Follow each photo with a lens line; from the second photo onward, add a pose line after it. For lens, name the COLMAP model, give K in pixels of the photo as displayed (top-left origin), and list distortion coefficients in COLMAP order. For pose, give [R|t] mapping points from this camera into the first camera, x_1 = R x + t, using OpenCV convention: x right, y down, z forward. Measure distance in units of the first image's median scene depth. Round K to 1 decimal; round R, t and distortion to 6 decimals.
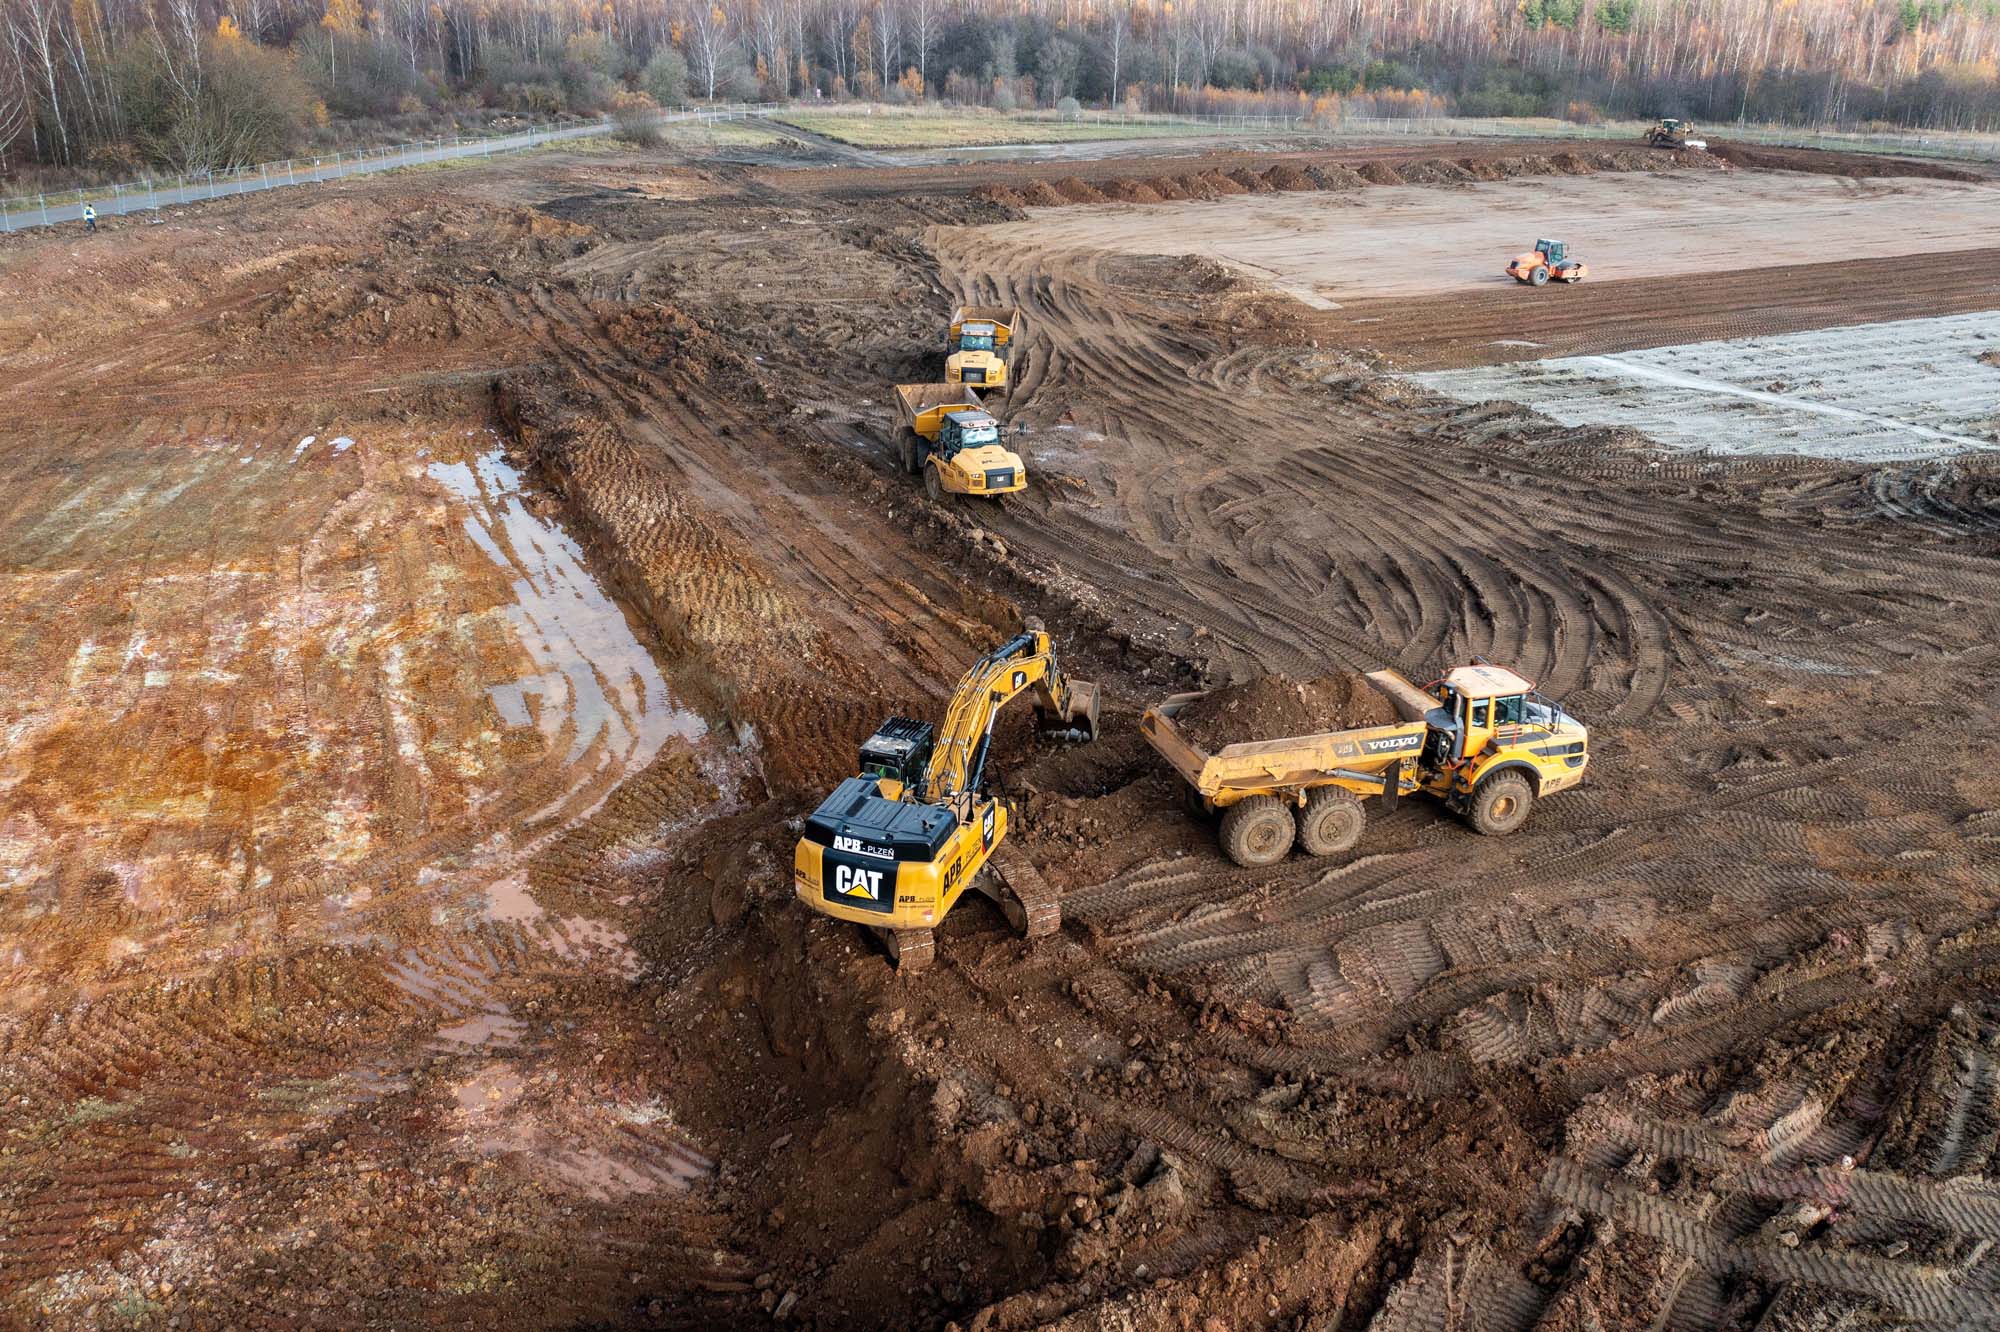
lens RADIAL K [[1570.7, 0, 1000.0], [0, 1570.7, 666.0], [0, 0, 1]] dist [-0.010005, -0.001462]
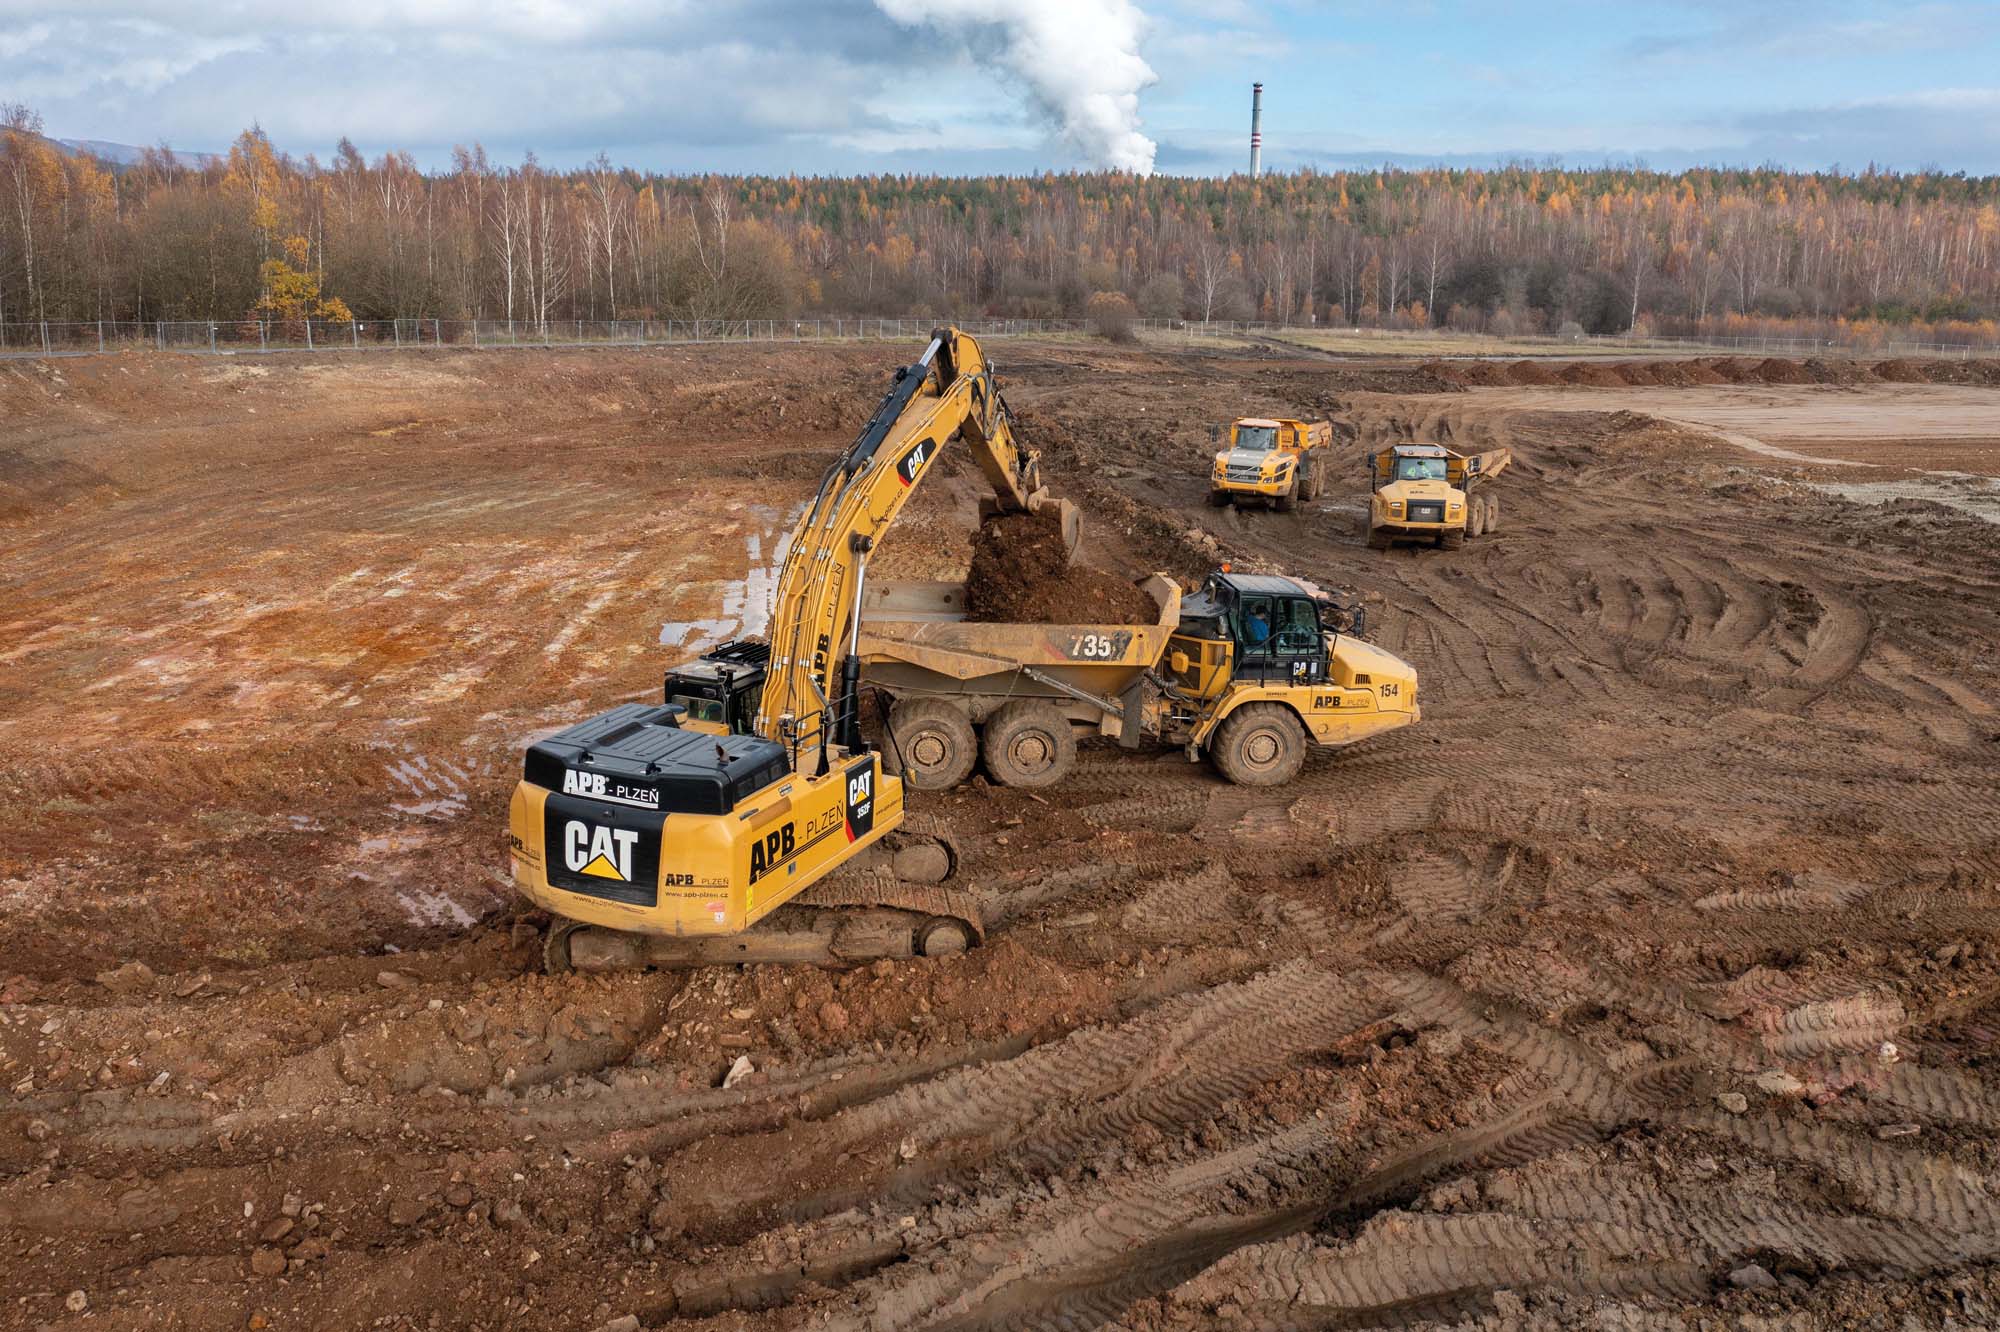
lens RADIAL K [[1578.9, 0, 1000.0], [0, 1578.9, 666.0], [0, 0, 1]] dist [-0.016440, 0.000061]
pose [[0.942627, 0.072761, -0.325821, 0.108618], [-0.126988, 0.980745, -0.148371, 0.084690], [0.308752, 0.181234, 0.933717, 0.061968]]
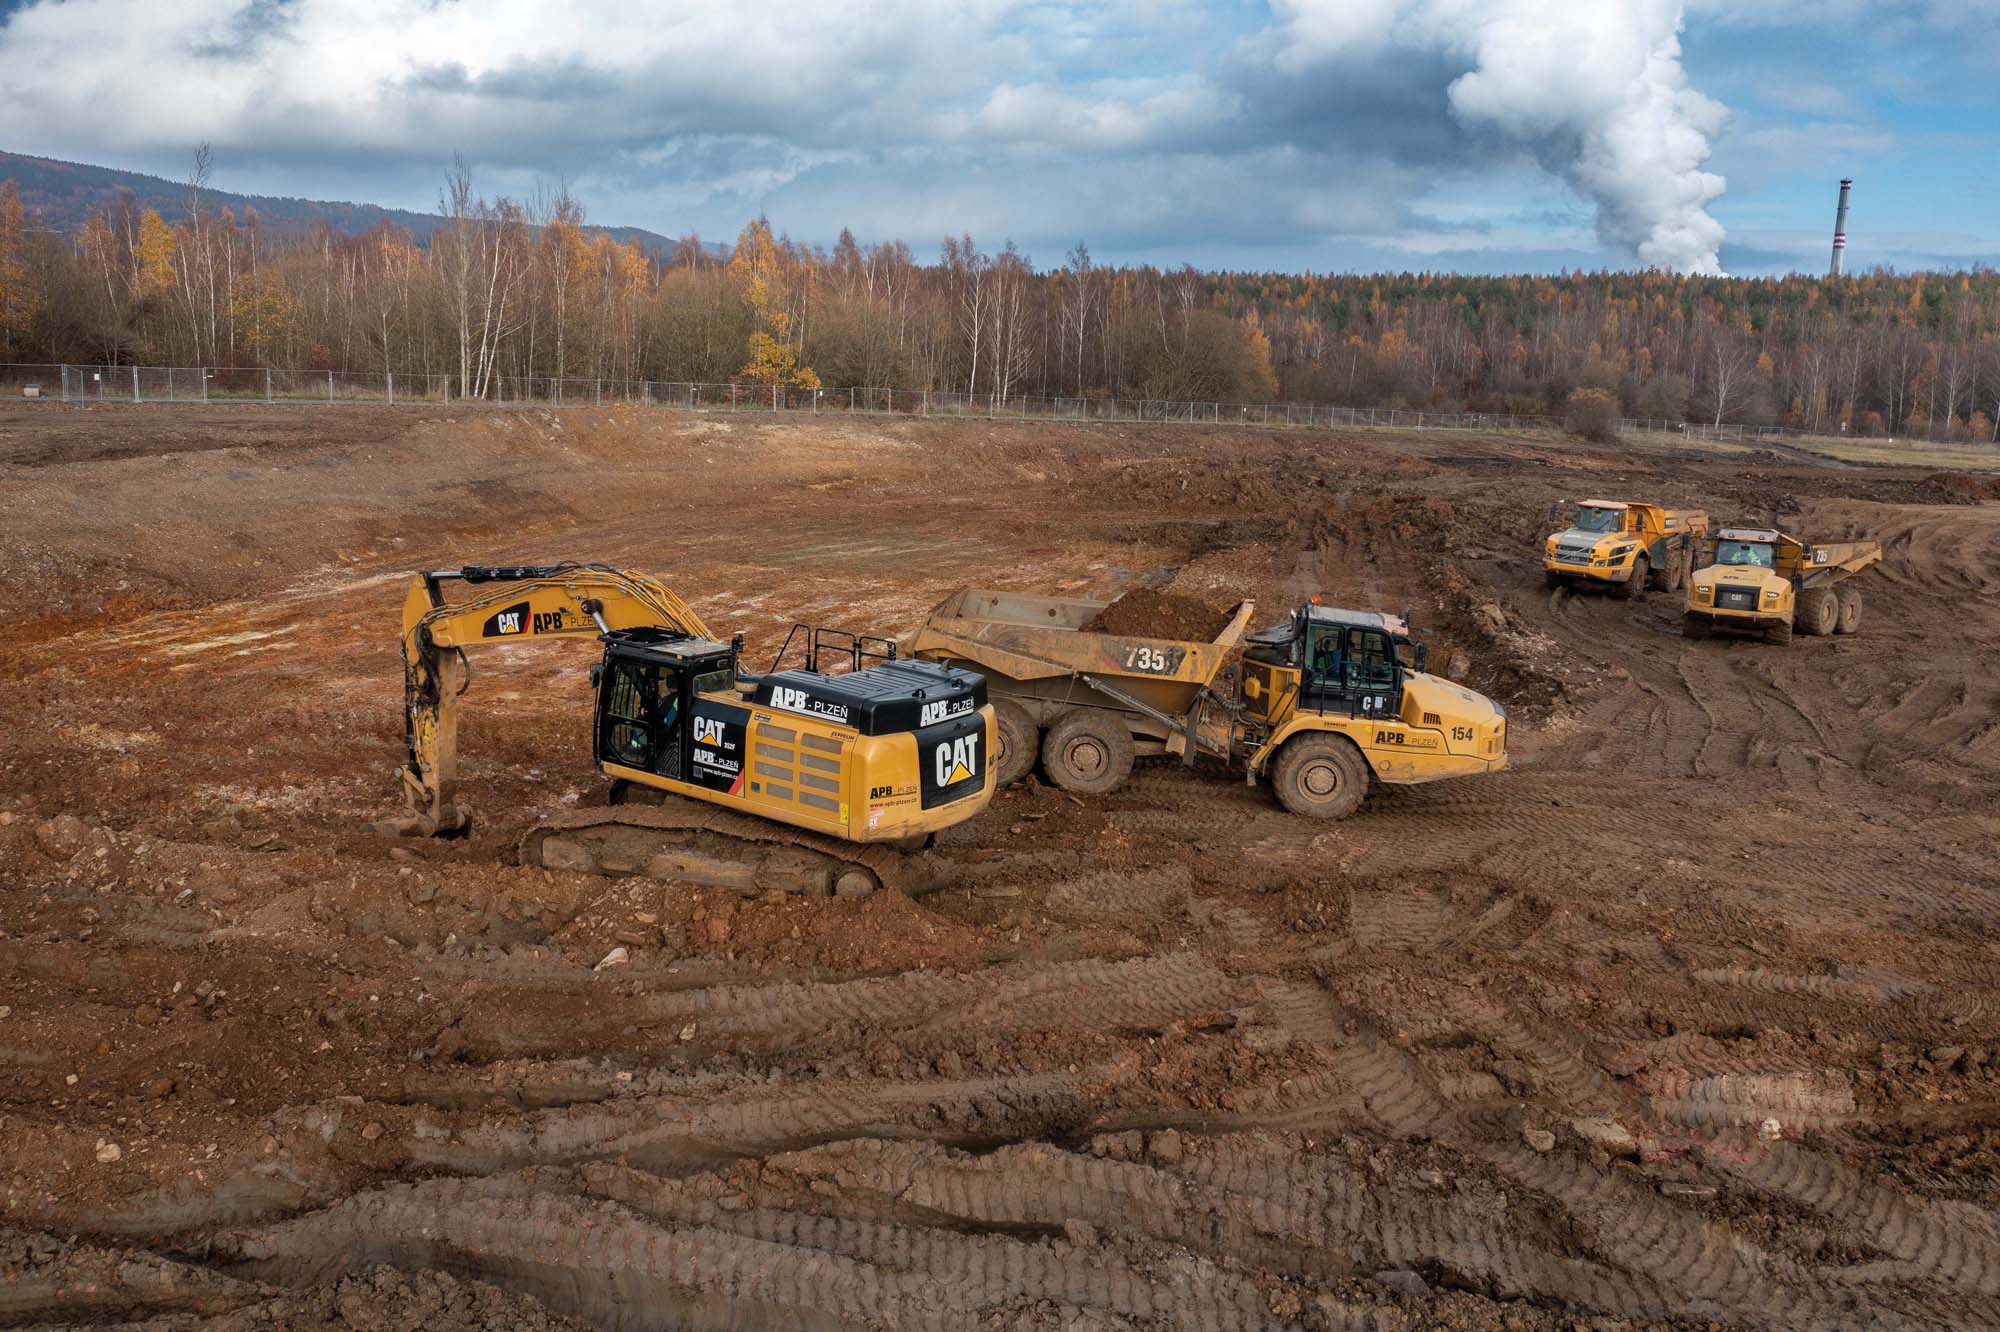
lens RADIAL K [[1582.2, 0, 1000.0], [0, 1582.2, 666.0], [0, 0, 1]] dist [-0.015377, -0.000485]
pose [[0.787287, 0.123759, -0.604039, 0.182068], [-0.261332, 0.954282, -0.145094, 0.087445], [0.558467, 0.272085, 0.783635, 0.086238]]
